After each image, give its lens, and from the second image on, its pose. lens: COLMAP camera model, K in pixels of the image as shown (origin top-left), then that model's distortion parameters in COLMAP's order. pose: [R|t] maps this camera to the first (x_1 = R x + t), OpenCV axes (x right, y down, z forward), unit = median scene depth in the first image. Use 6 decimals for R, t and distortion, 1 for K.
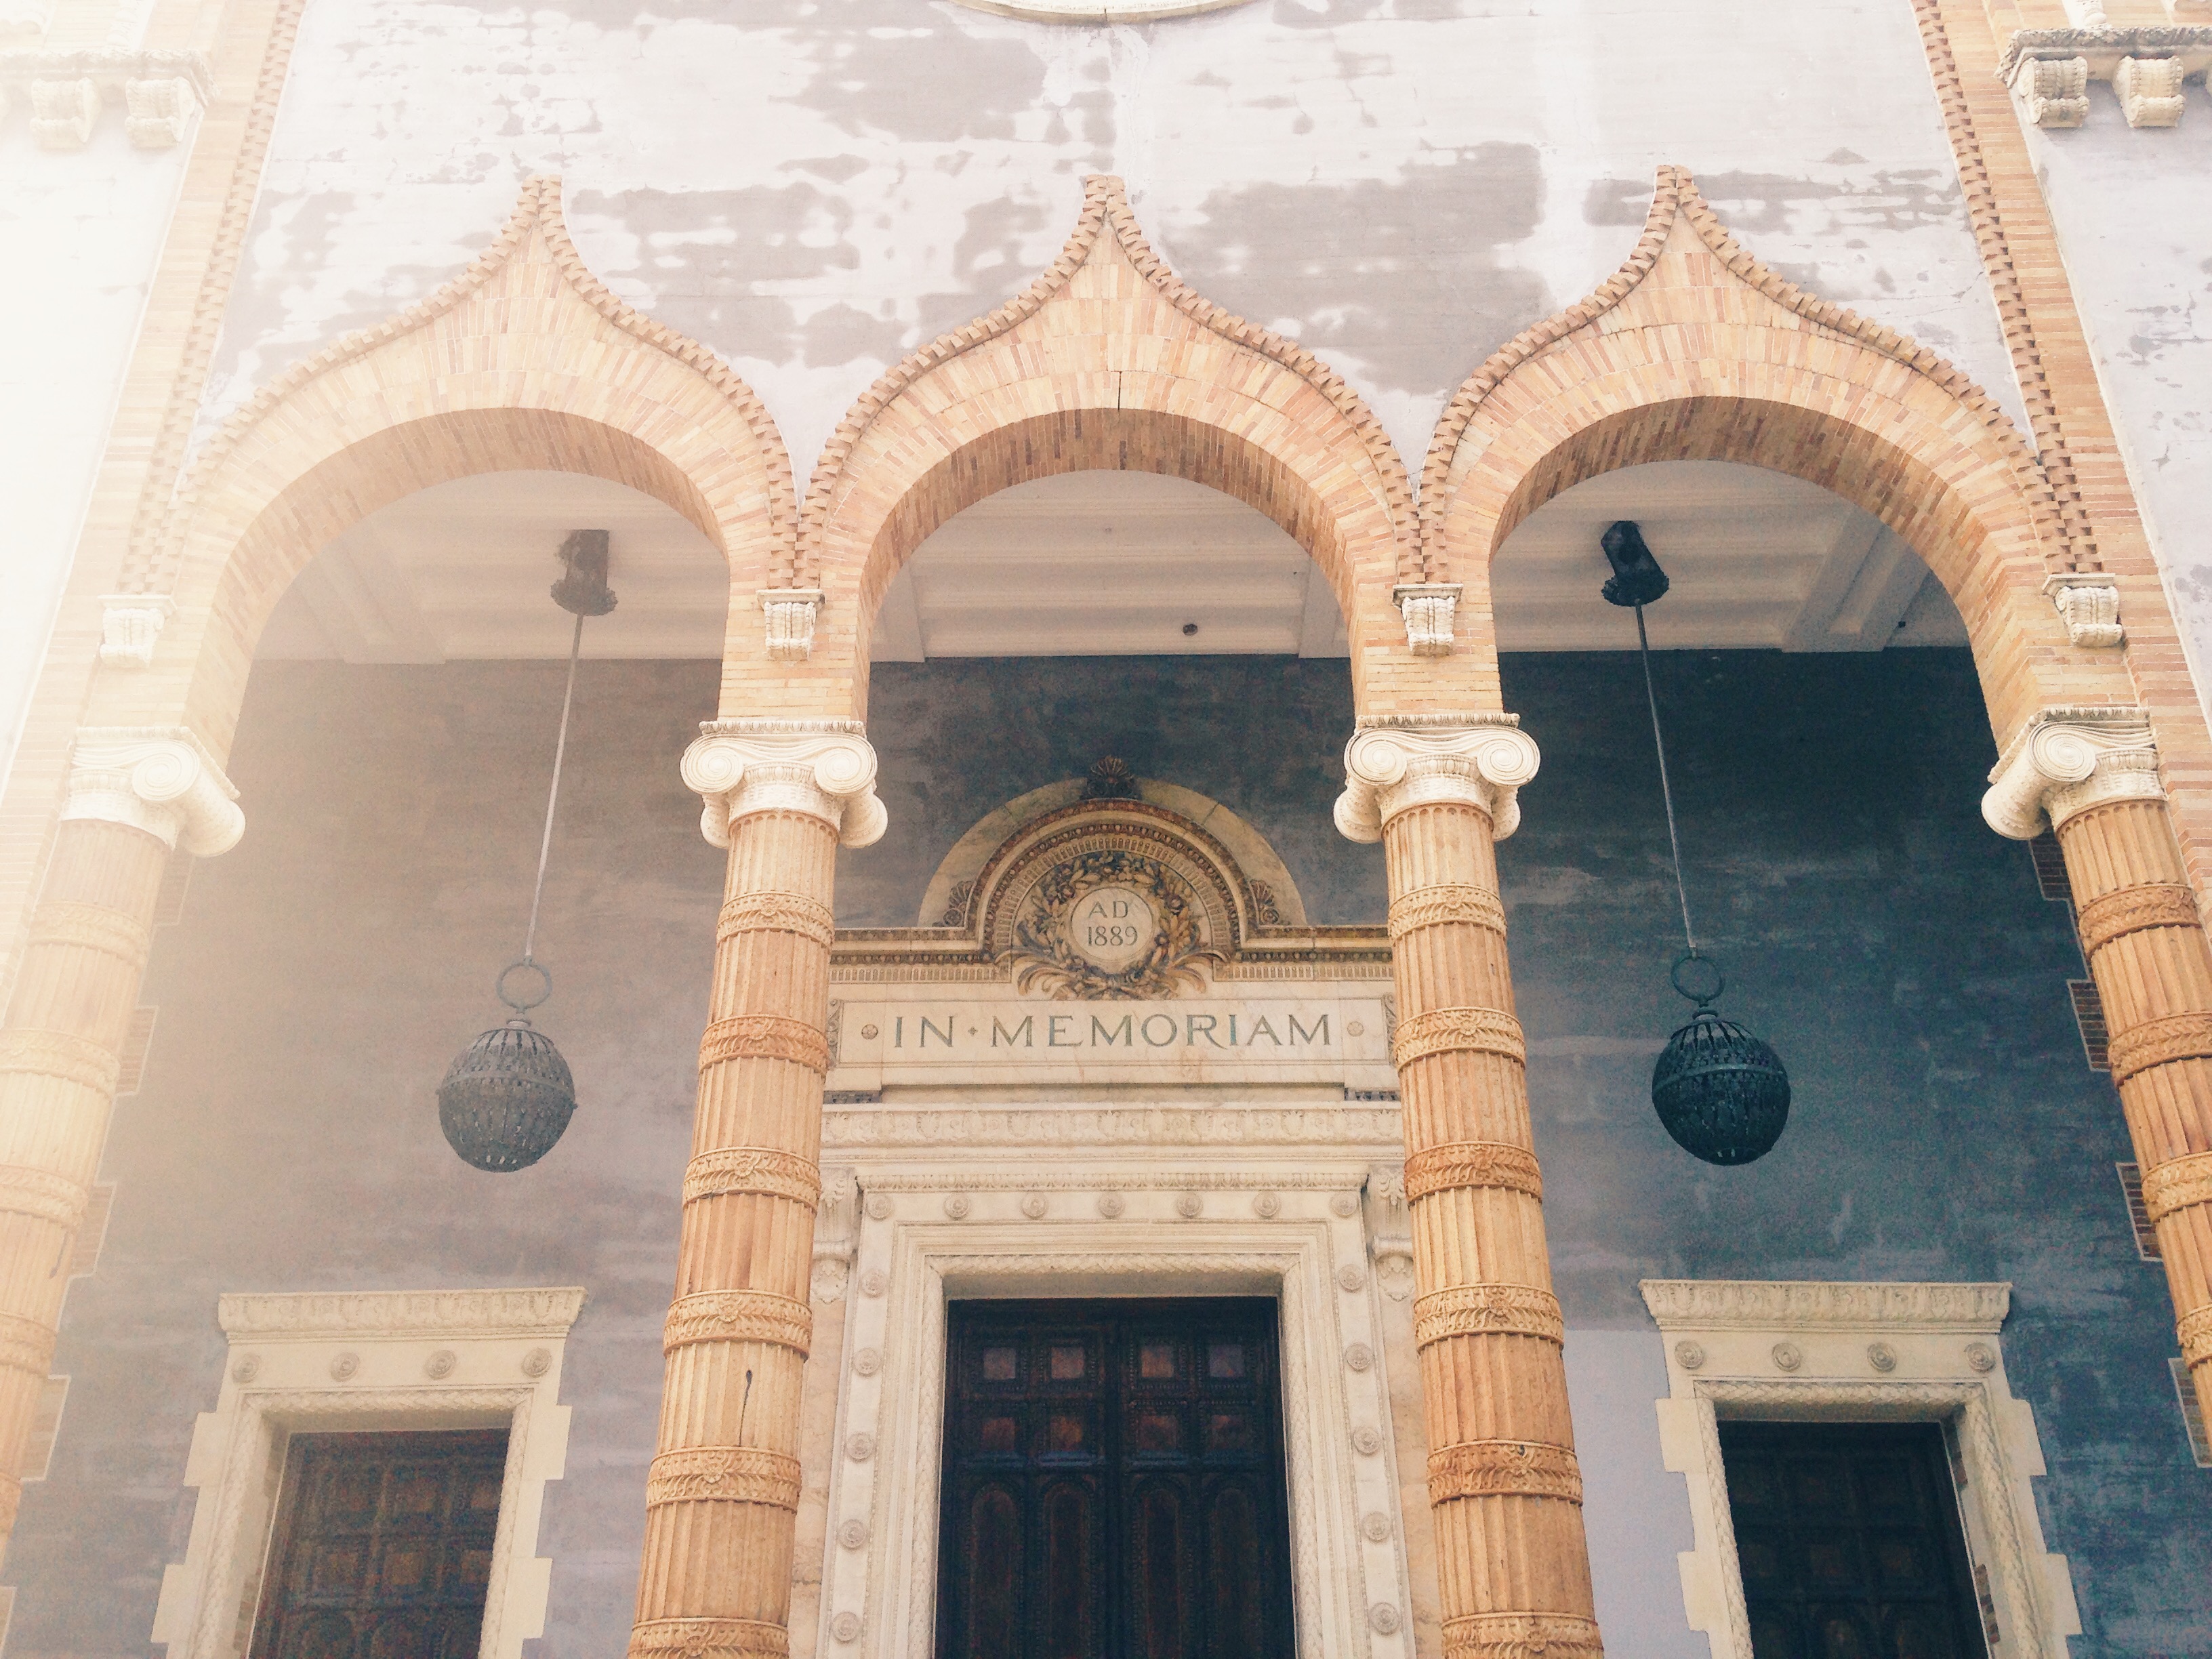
lens RADIAL K [[1939.4, 0, 1106.0], [0, 1939.4, 829.5], [0, 0, 1]] dist [0.193132, -0.231787]
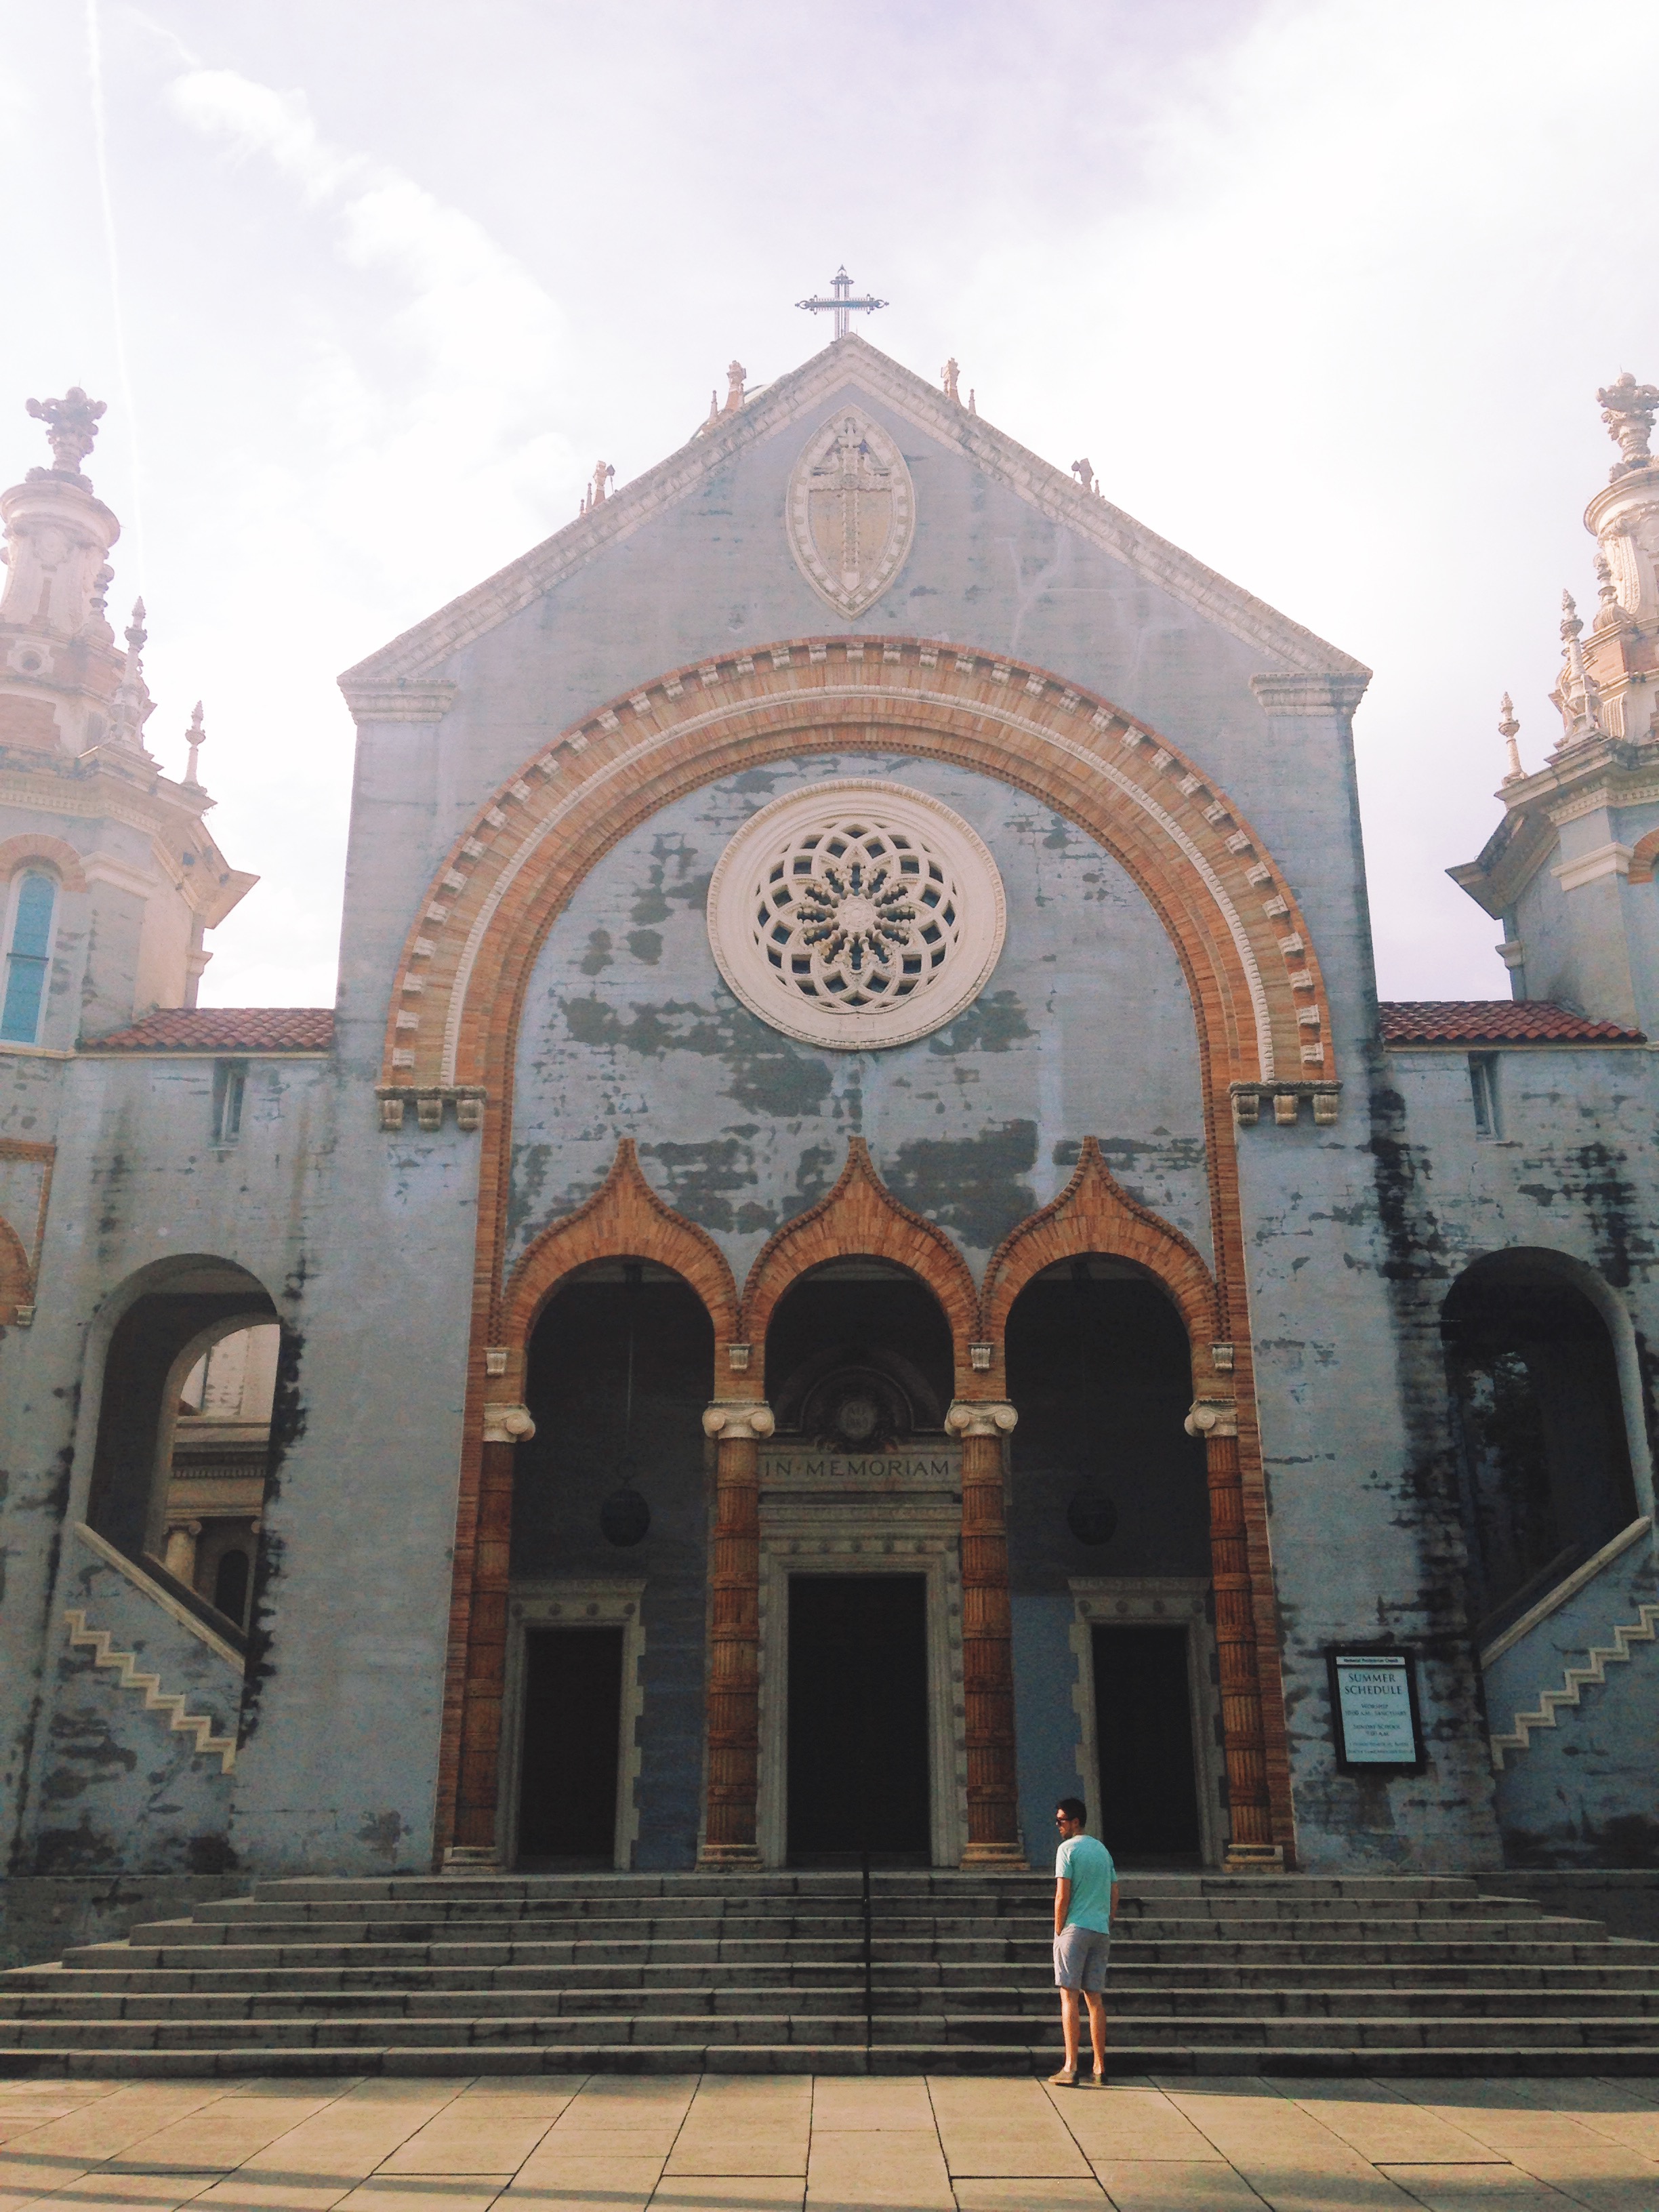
lens RADIAL K [[1939.4, 0, 847.8], [0, 1939.4, 1107.8], [0, 0, 1]] dist [0.193132, -0.231787]
pose [[0.999865, 0.004831, 0.015675, -0.051429], [-0.007344, 0.986354, 0.164474, -0.777872], [-0.014667, -0.164567, 0.986257, -1.376129]]
